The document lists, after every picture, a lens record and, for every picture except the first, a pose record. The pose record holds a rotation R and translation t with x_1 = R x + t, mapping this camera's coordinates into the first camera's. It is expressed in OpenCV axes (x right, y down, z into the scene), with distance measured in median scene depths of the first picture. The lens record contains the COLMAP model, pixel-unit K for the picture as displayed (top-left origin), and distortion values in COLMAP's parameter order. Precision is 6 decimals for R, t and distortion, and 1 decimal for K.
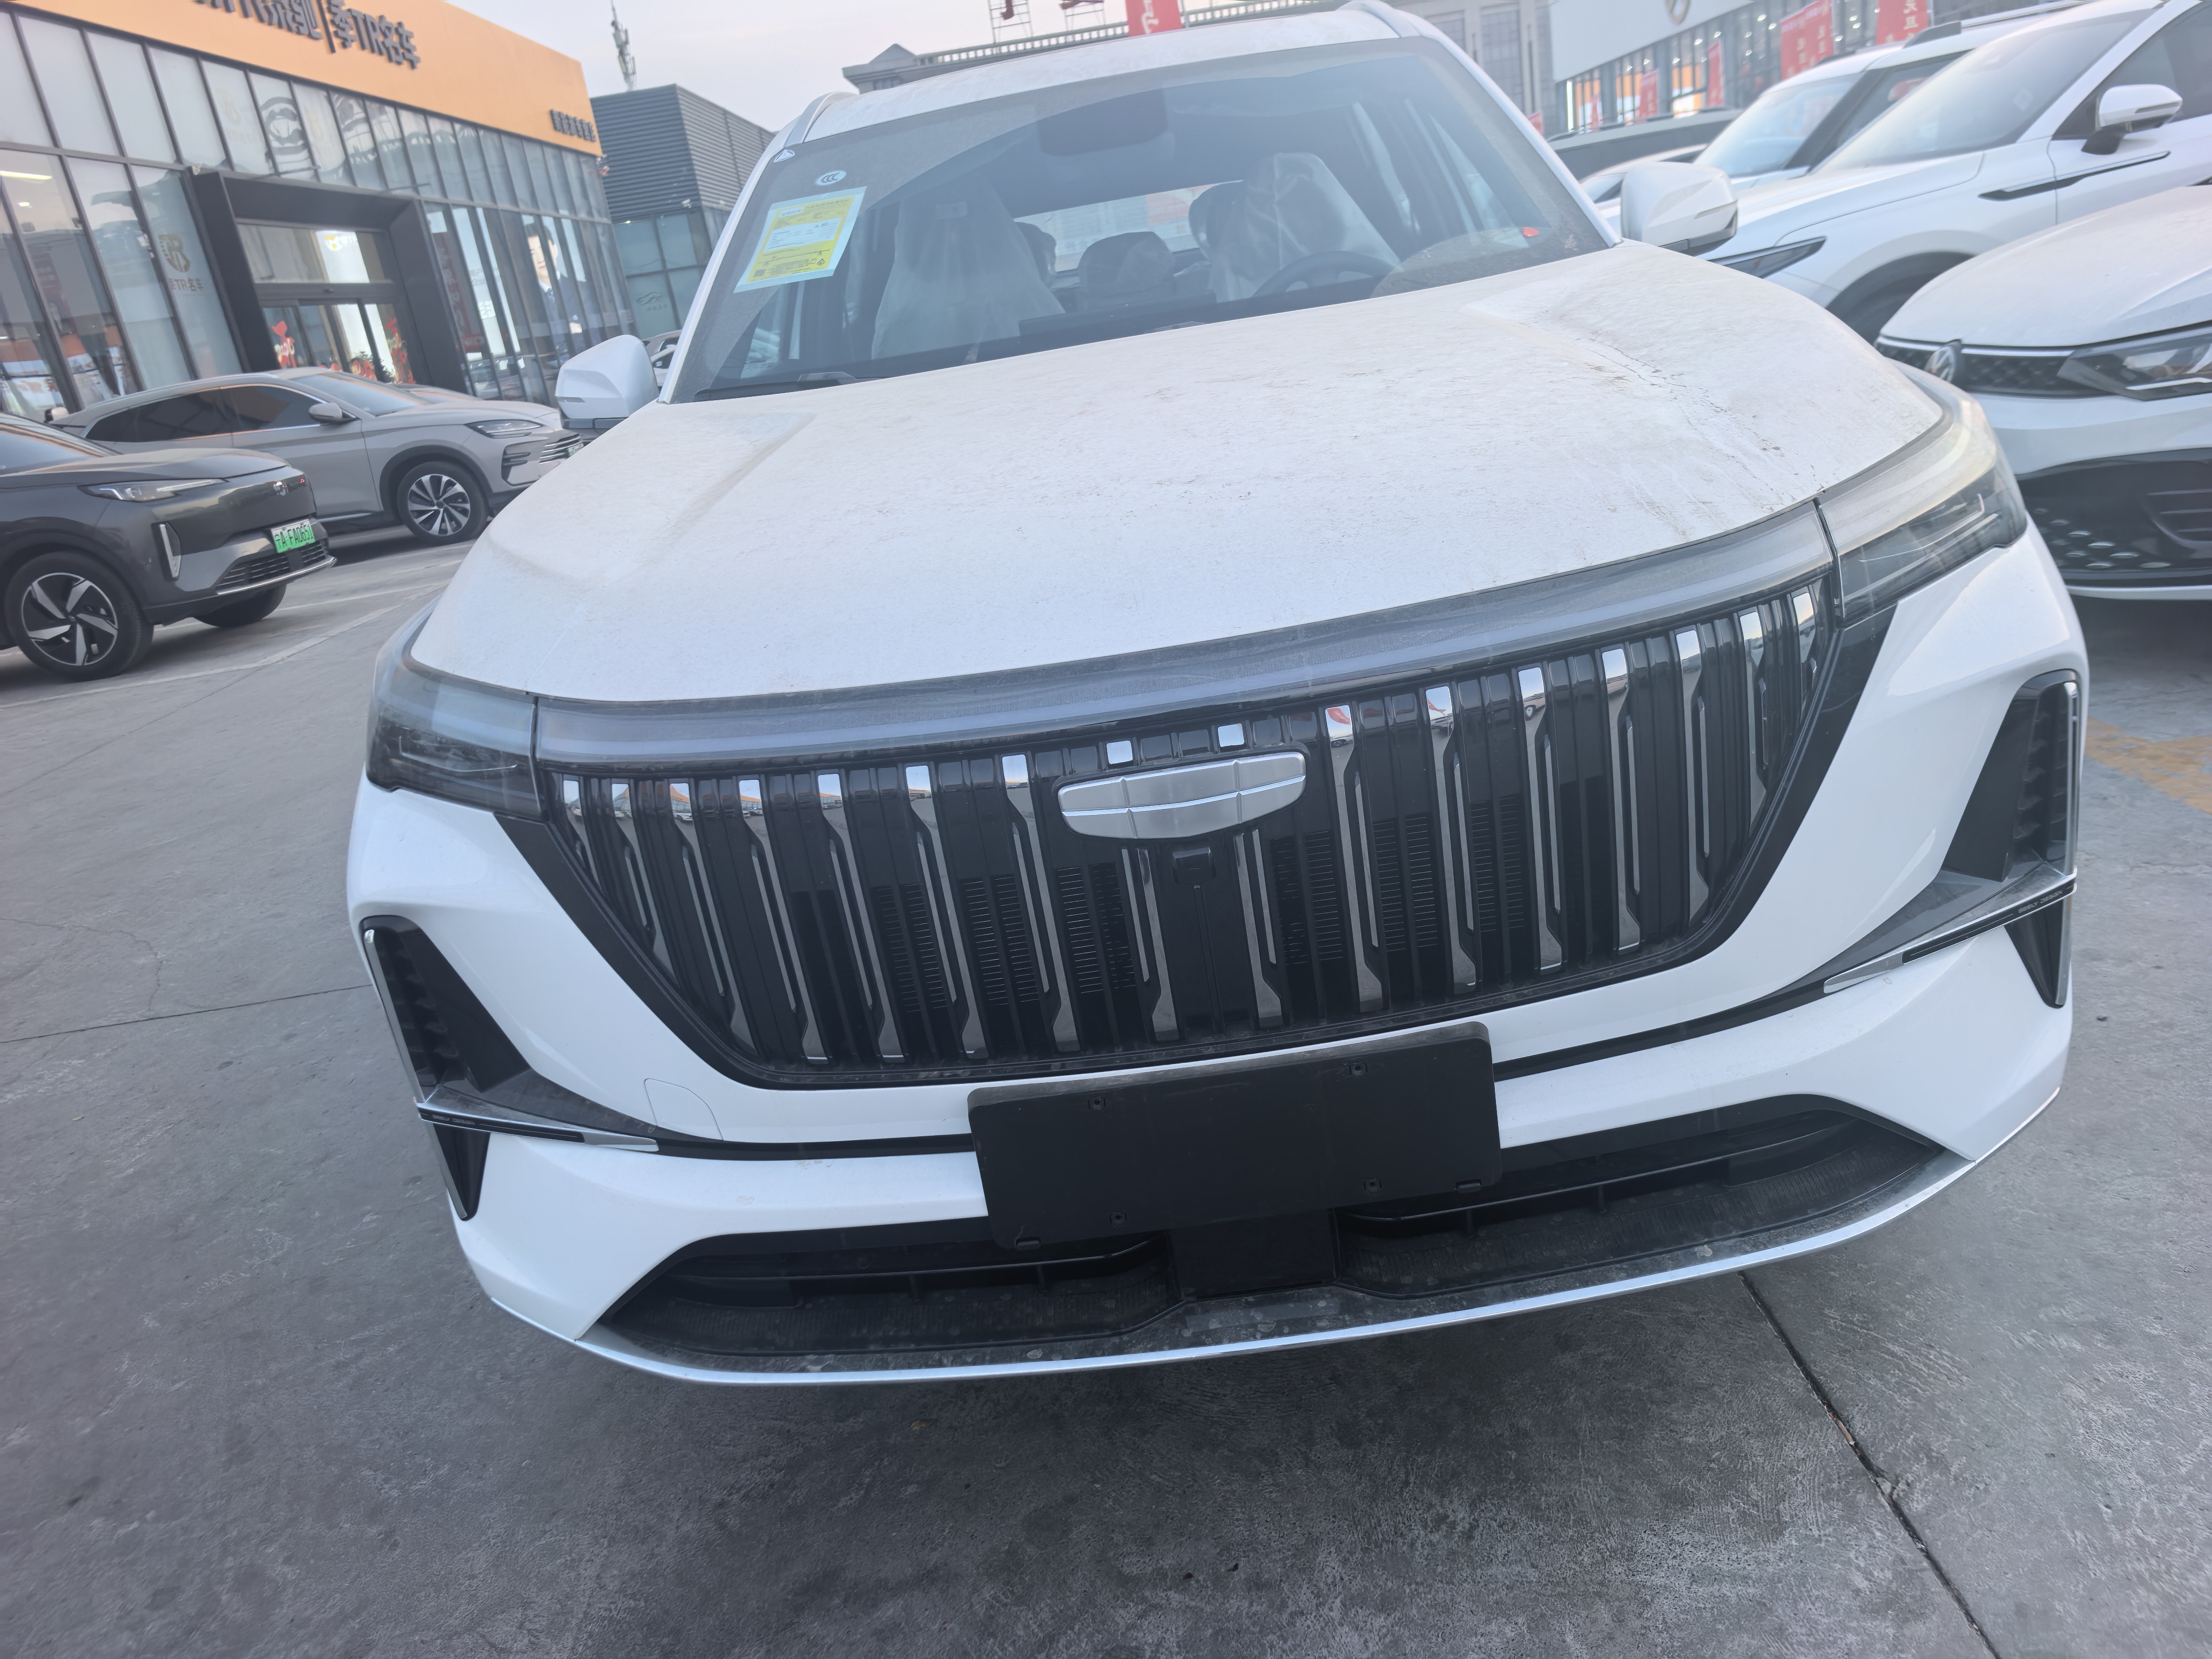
lens RADIAL K [[1614.8, 0, 1106.0], [0, 1614.8, 829.5], [0, 0, 1]] dist [-0.004859, 0.000211]
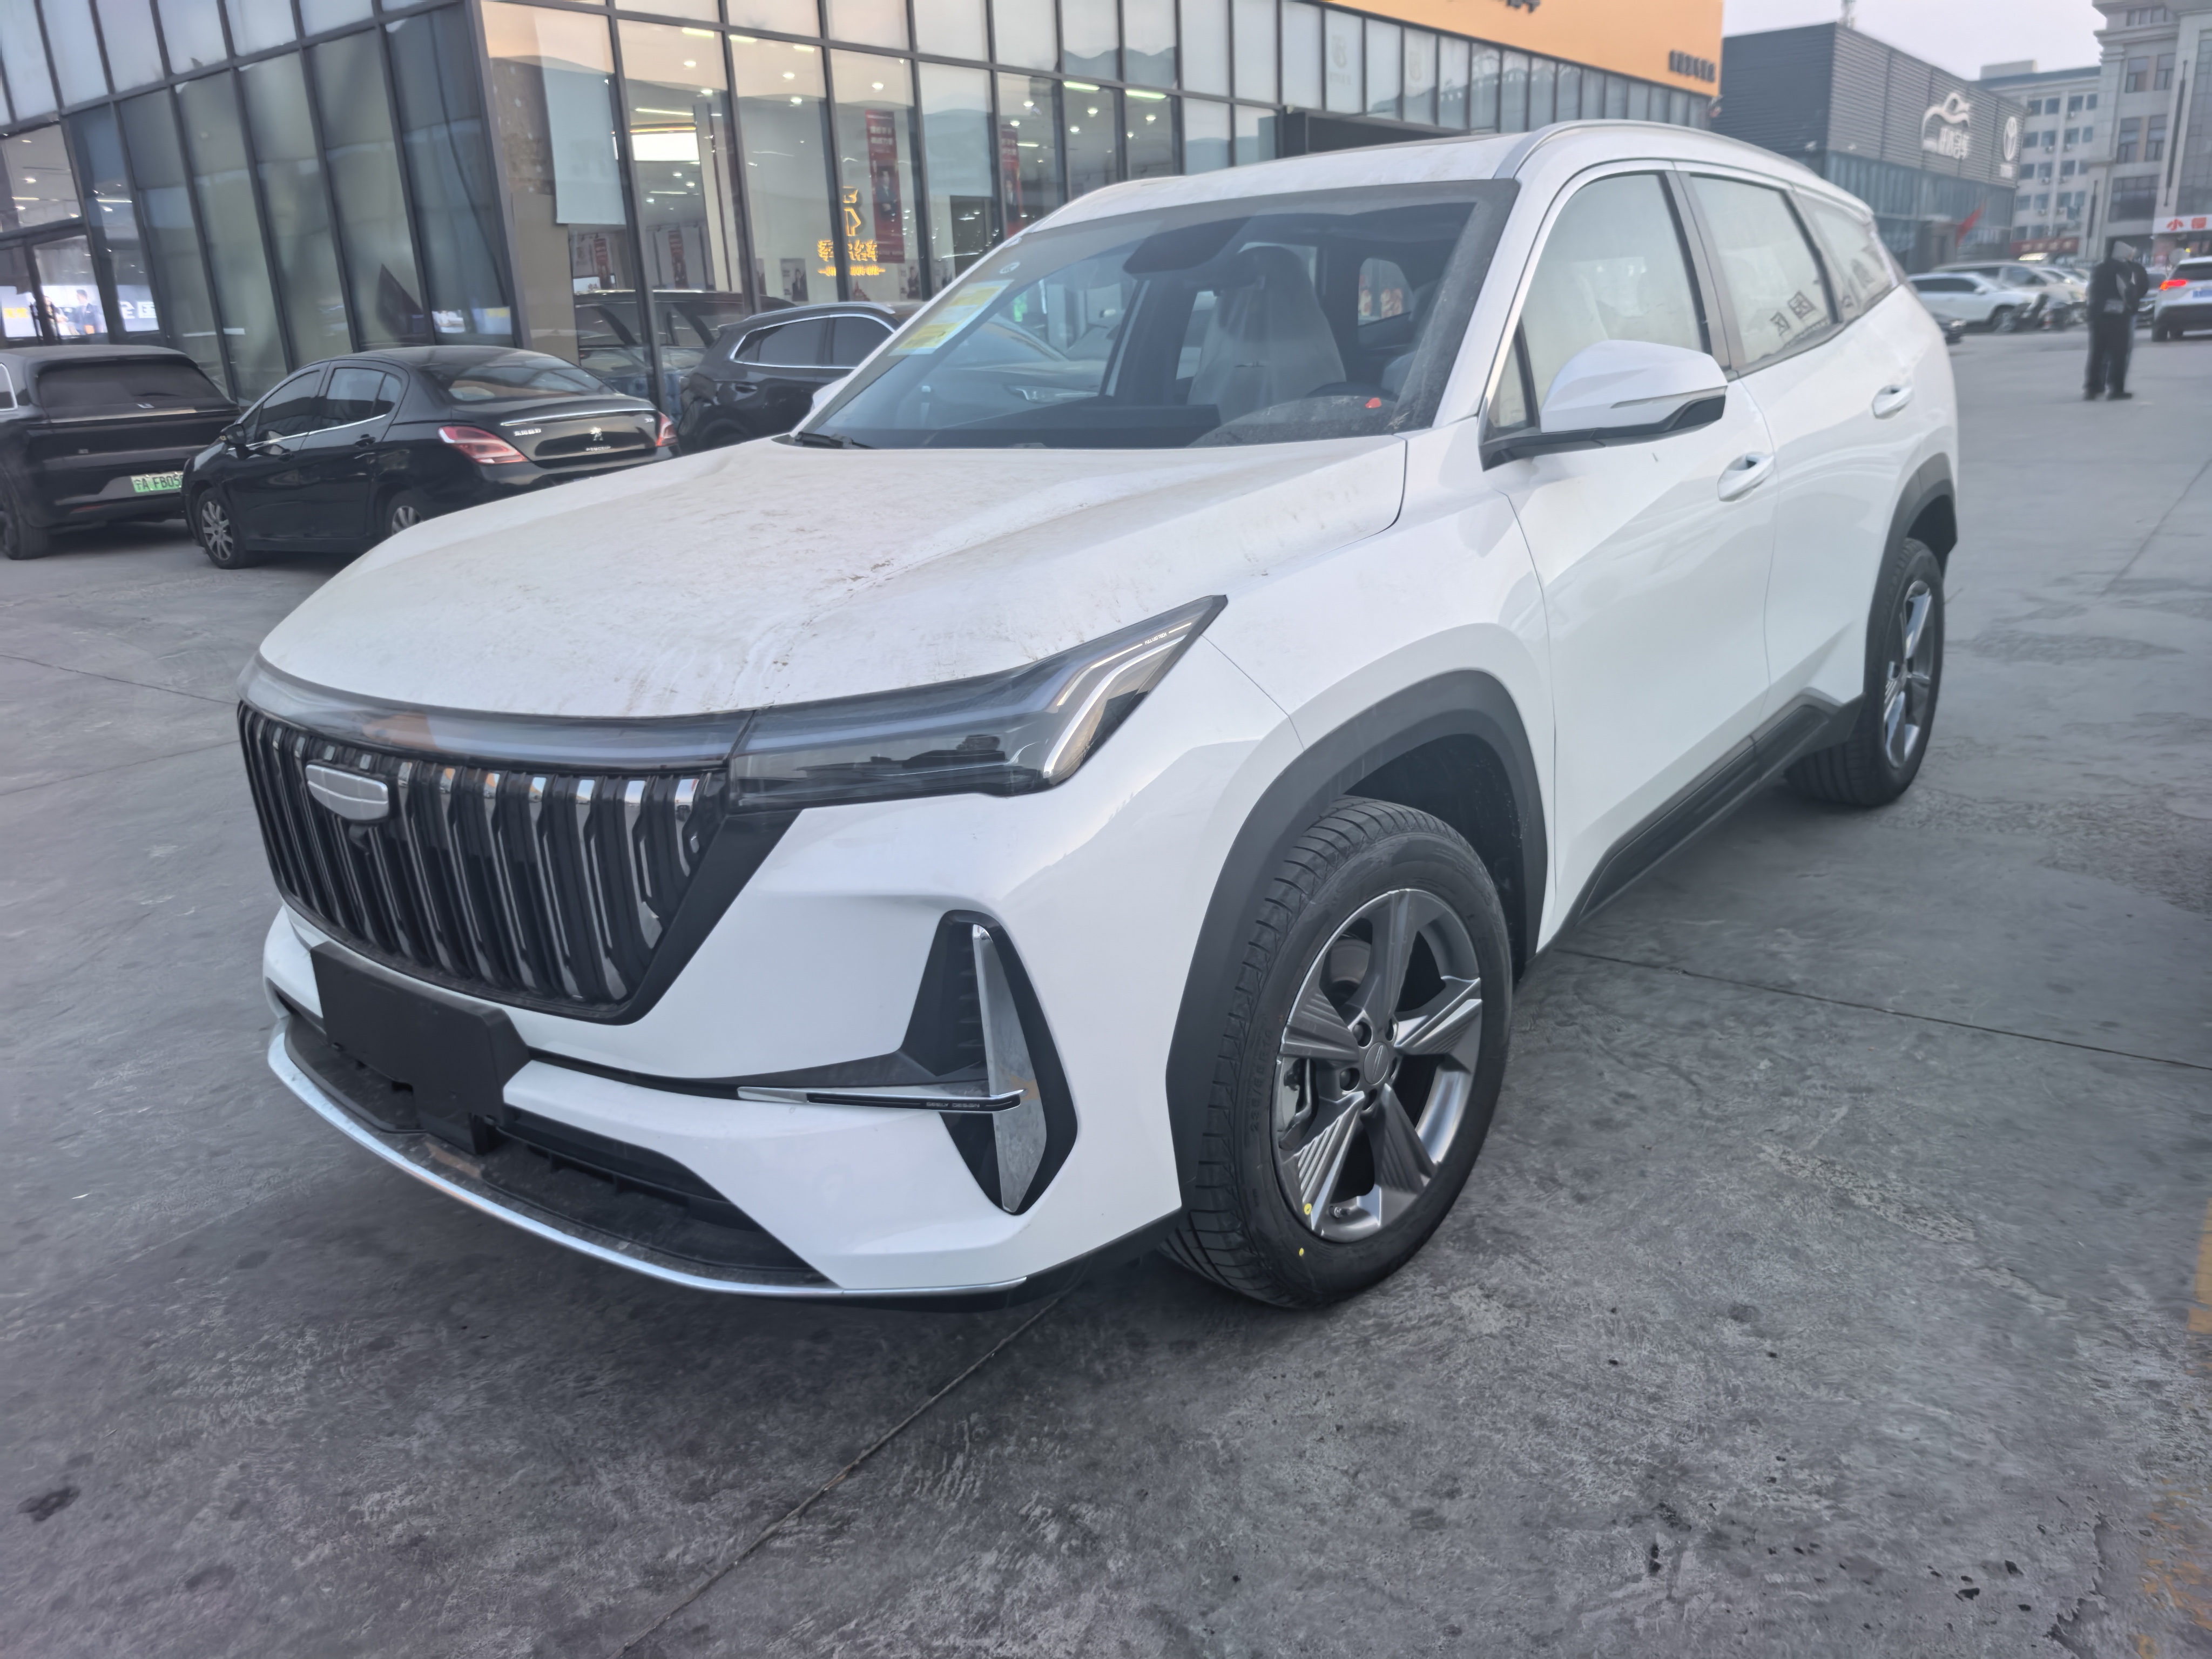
lens RADIAL K [[1579.8, 0, 1106.0], [0, 1579.8, 829.5], [0, 0, 1]] dist [0.075642, -0.104603]
pose [[0.781609, 0.290563, -0.551961, 1.178973], [-0.265708, 0.955675, 0.126828, -0.300138], [0.564347, 0.047531, 0.824168, 0.128338]]
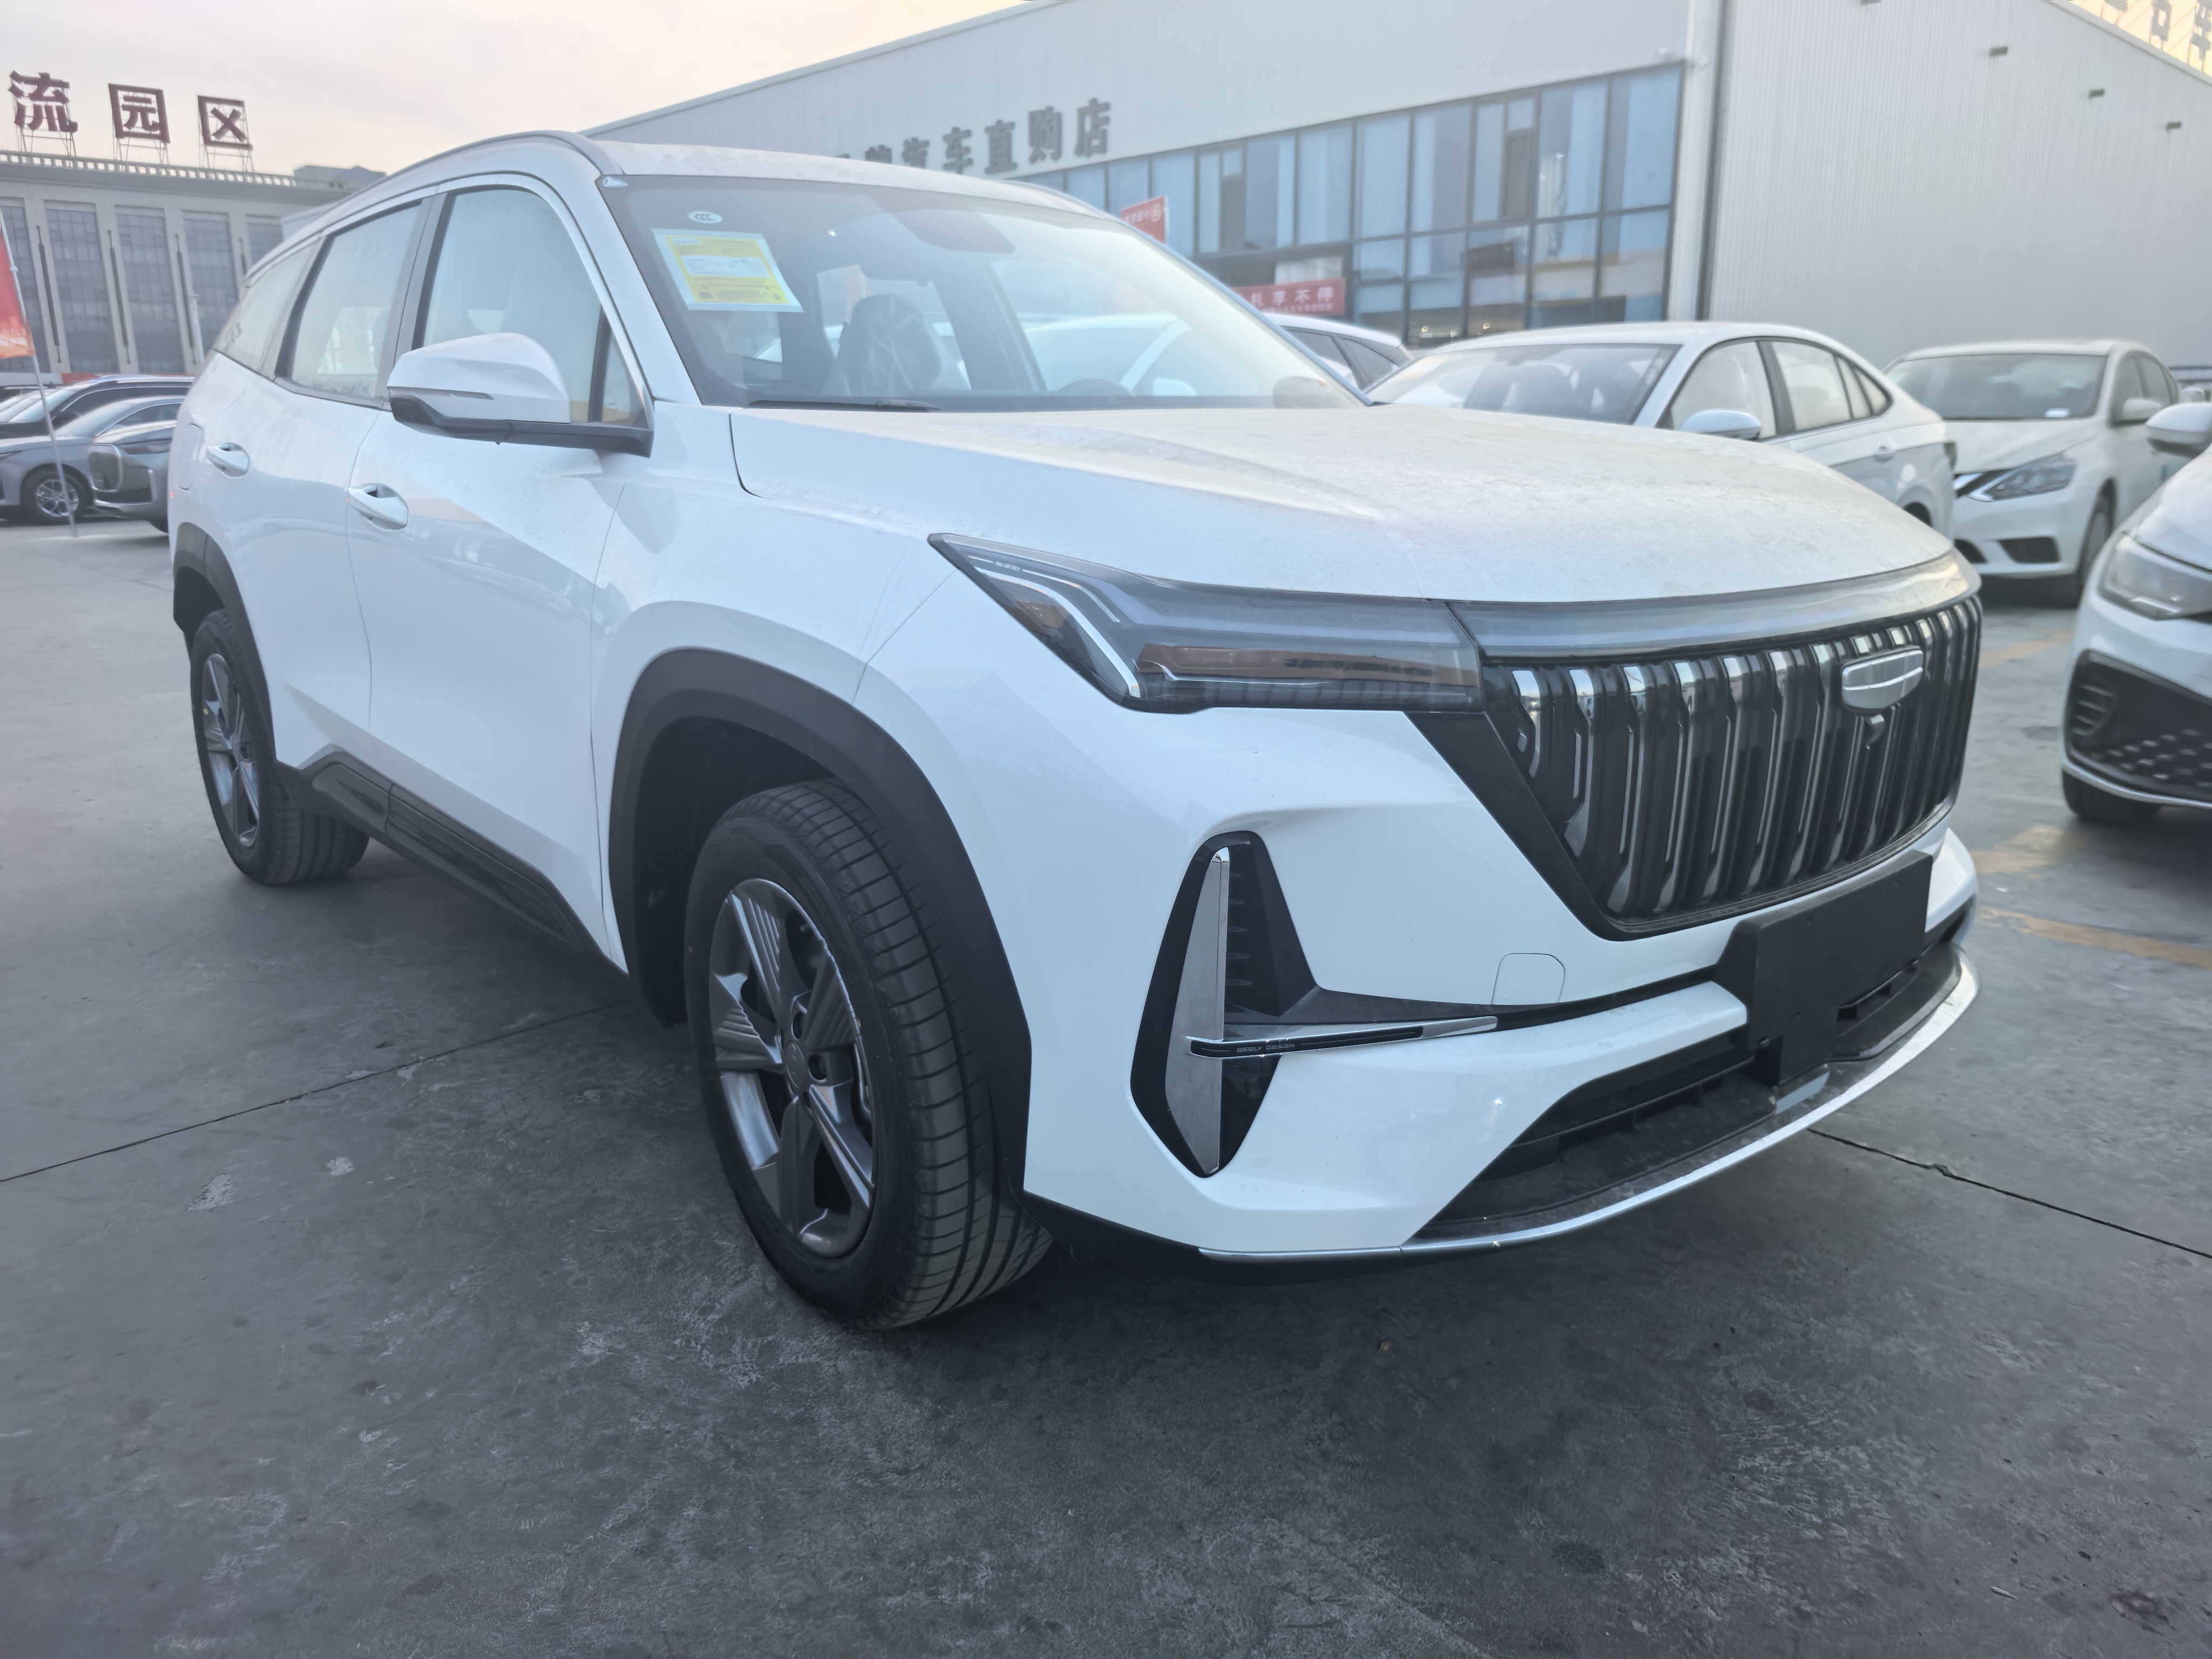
lens RADIAL K [[1579.8, 0, 1106.0], [0, 1579.8, 829.5], [0, 0, 1]] dist [0.075642, -0.104603]
pose [[0.738992, -0.026618, 0.673188, -1.134913], [0.118854, 0.988698, -0.091379, 0.127173], [-0.663148, 0.147540, 0.733803, 0.352540]]
